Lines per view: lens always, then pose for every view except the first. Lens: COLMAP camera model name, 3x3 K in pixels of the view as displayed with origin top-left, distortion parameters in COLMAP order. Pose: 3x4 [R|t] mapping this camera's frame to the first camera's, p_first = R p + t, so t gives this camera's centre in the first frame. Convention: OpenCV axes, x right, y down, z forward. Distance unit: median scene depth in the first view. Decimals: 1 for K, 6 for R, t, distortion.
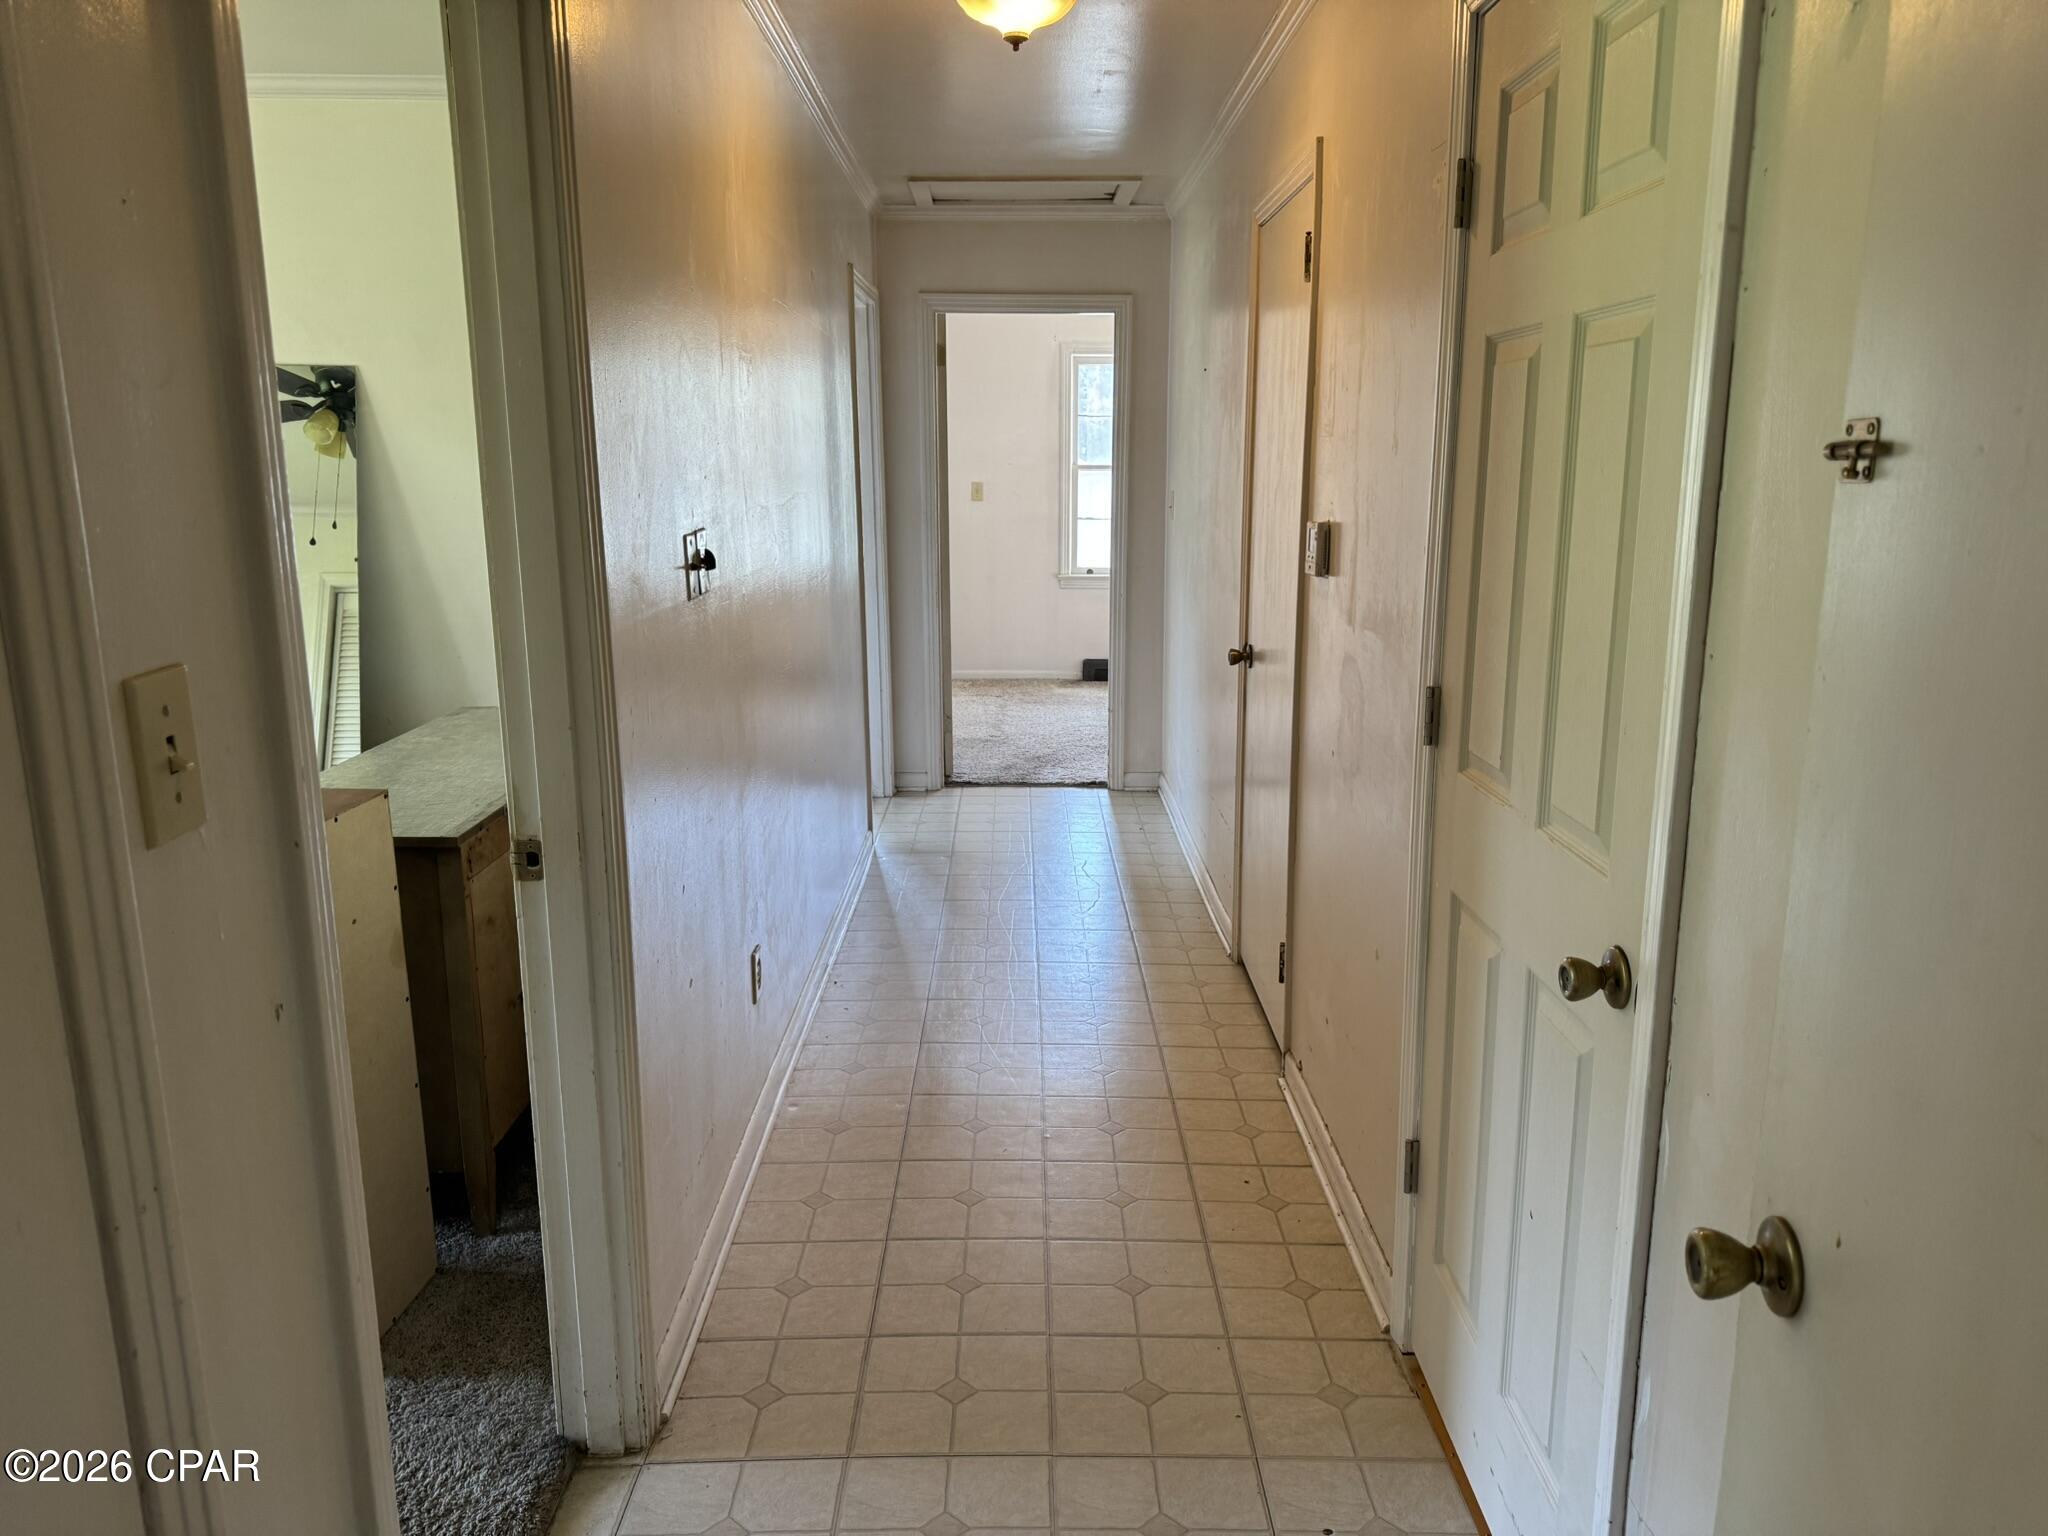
lens RADIAL K [[1430.1, 0, 1021.2], [0, 1430.1, 767.3], [0, 0, 1]] dist [0.067395, -0.081644]
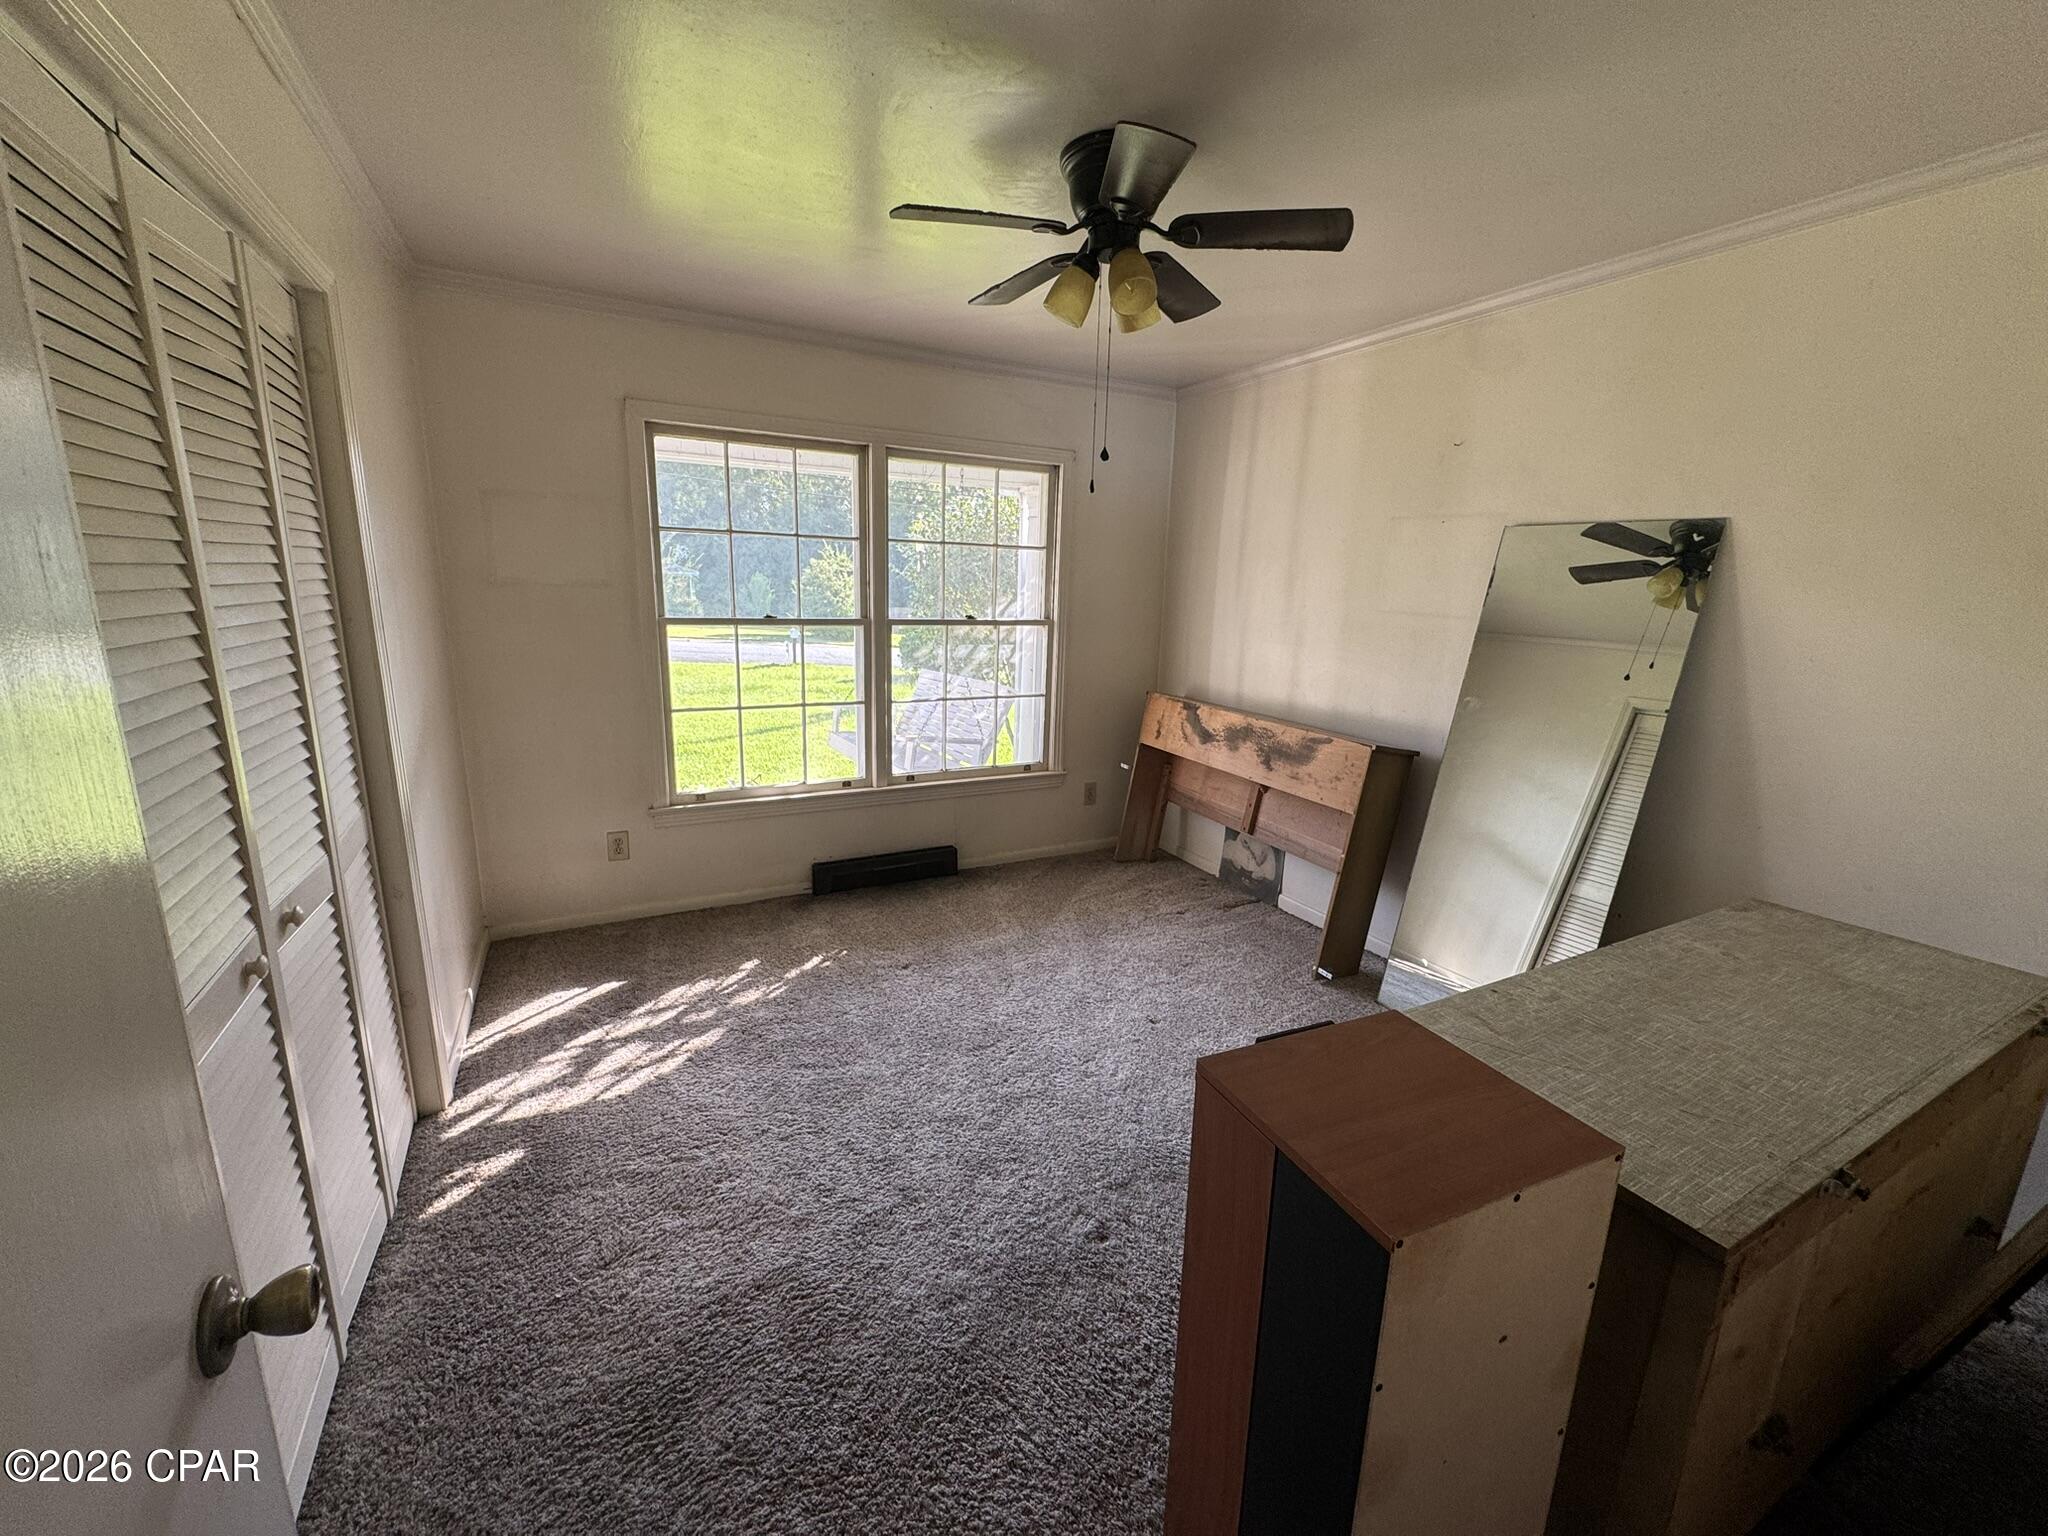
lens RADIAL K [[817.3, 0, 1007.2], [0, 817.3, 768.7], [0, 0, 1]] dist [-0.002038, -0.000108]
pose [[0.450626, 0.202739, -0.869386, -0.128029], [-0.205520, 0.971271, 0.119972, -0.063403], [0.868733, 0.124614, 0.479347, 0.259108]]
